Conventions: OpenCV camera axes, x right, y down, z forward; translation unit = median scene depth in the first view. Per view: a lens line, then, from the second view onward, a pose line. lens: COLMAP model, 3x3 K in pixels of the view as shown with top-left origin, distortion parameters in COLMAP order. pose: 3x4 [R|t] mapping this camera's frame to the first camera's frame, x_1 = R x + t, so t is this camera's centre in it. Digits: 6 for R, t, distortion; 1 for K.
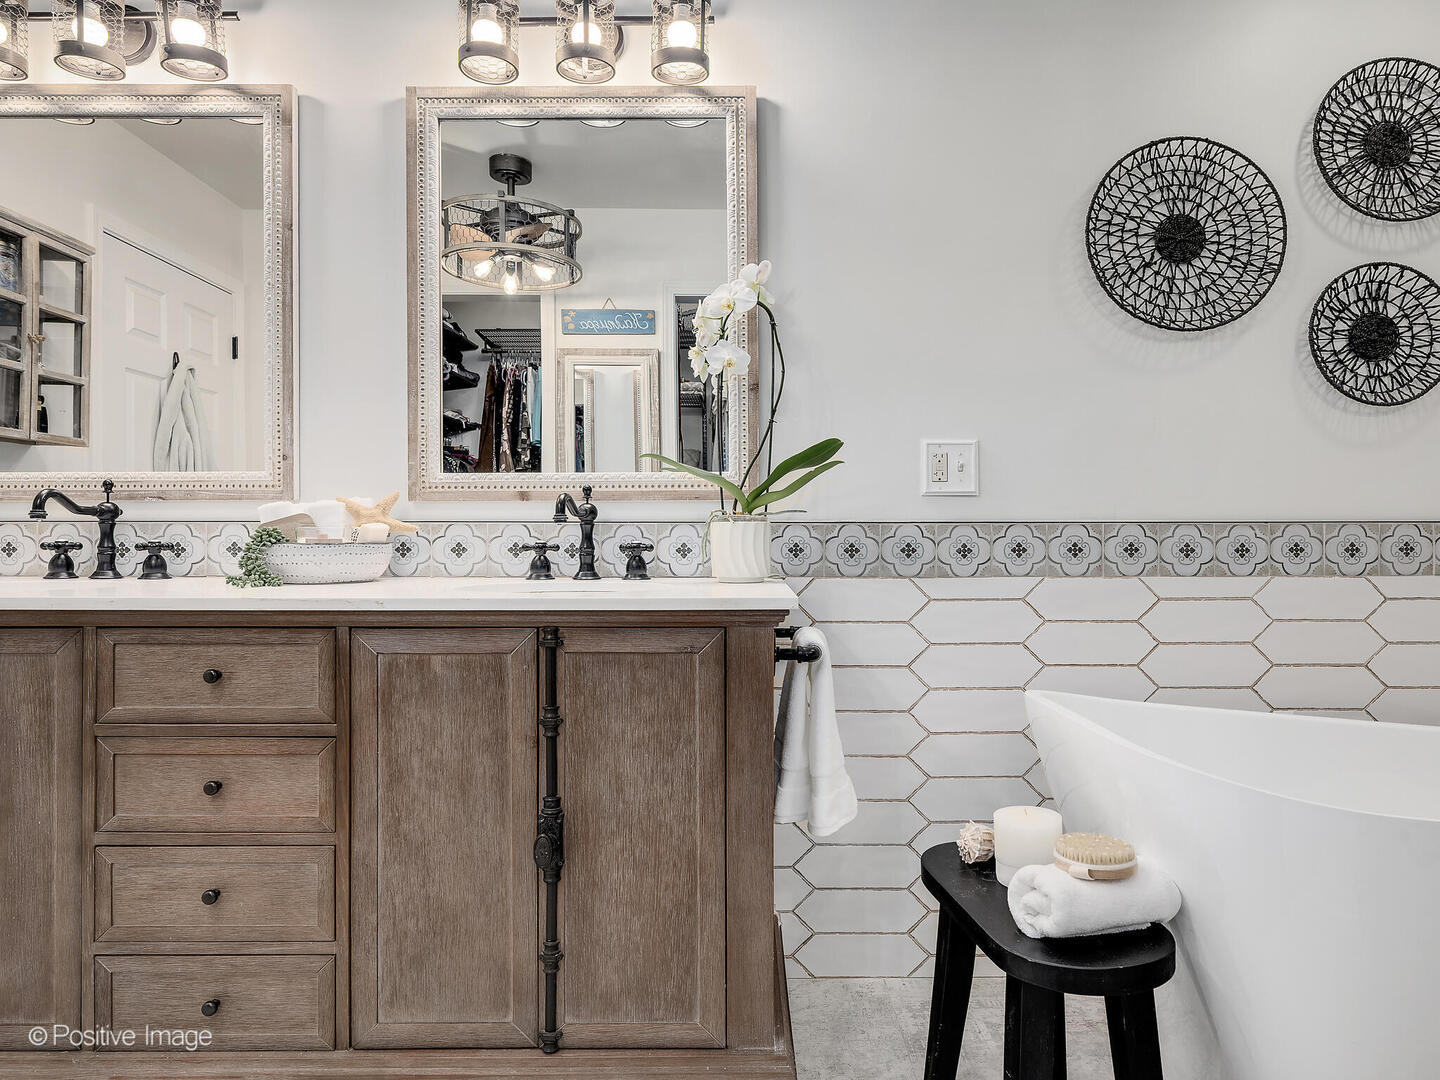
lens RADIAL K [[936.0, 0, 720.0], [0, 936.0, 540.0], [0, 0, 1]] dist [-0.004253, -0.001775]
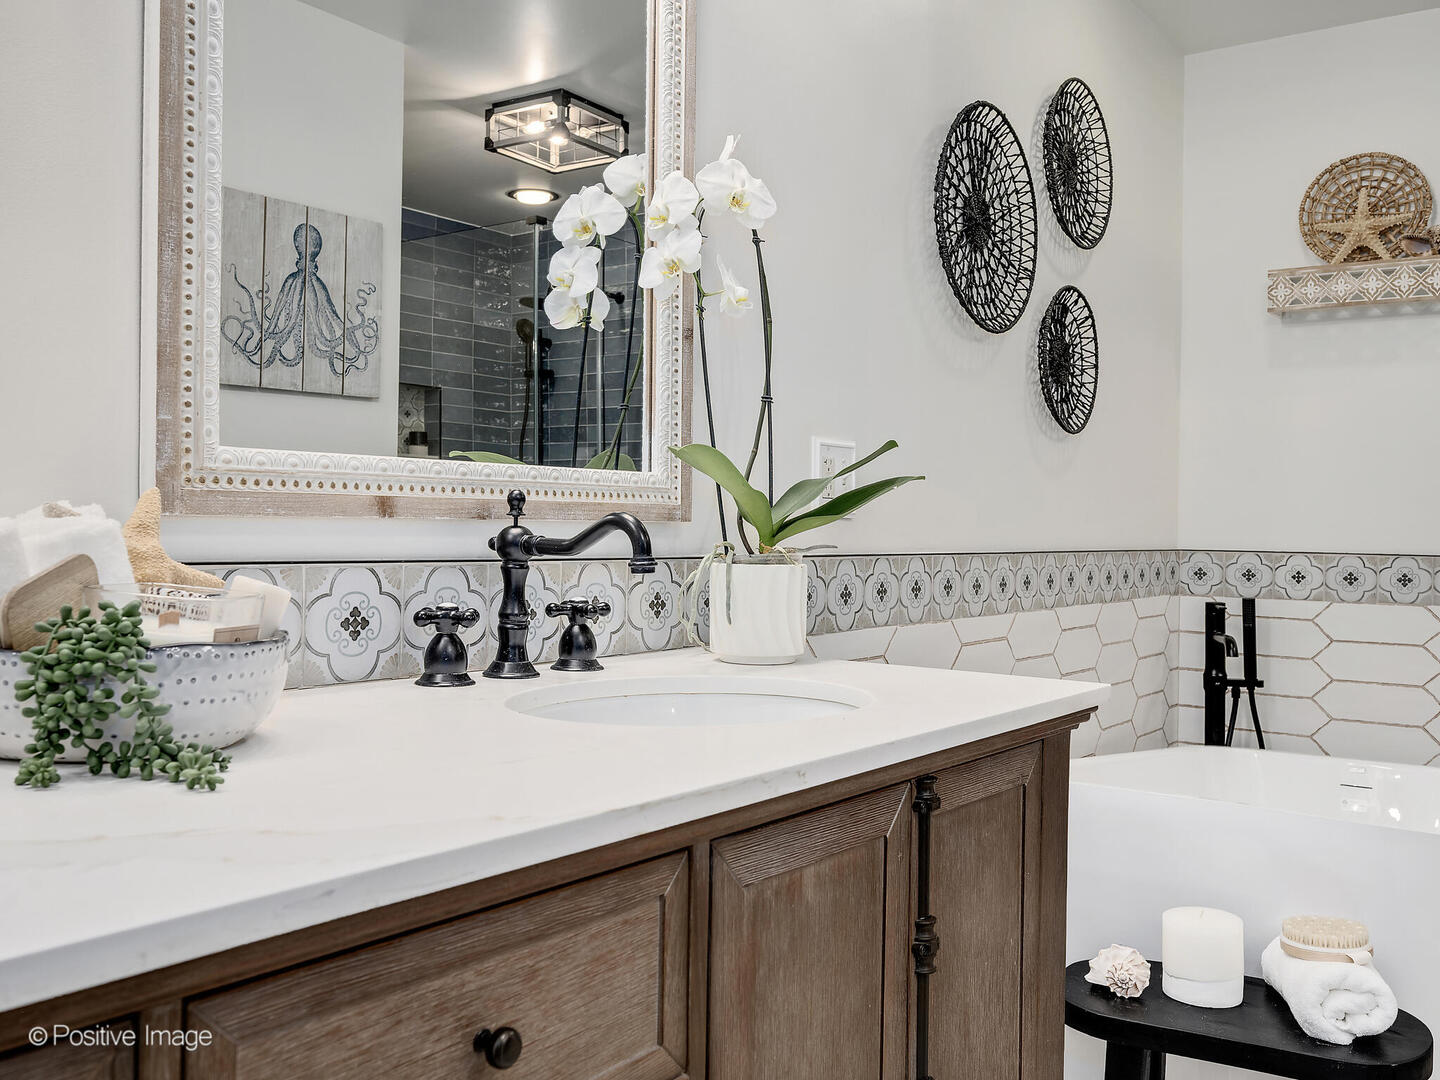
lens RADIAL K [[1418.8, 0, 676.2], [0, 1418.8, 535.1], [0, 0, 1]] dist [-0.031084, -0.008816]
pose [[0.561205, 0.002378, 0.827673, -0.738189], [-0.011512, 0.999922, 0.004933, -0.039513], [-0.827597, -0.012297, 0.561189, 0.505455]]
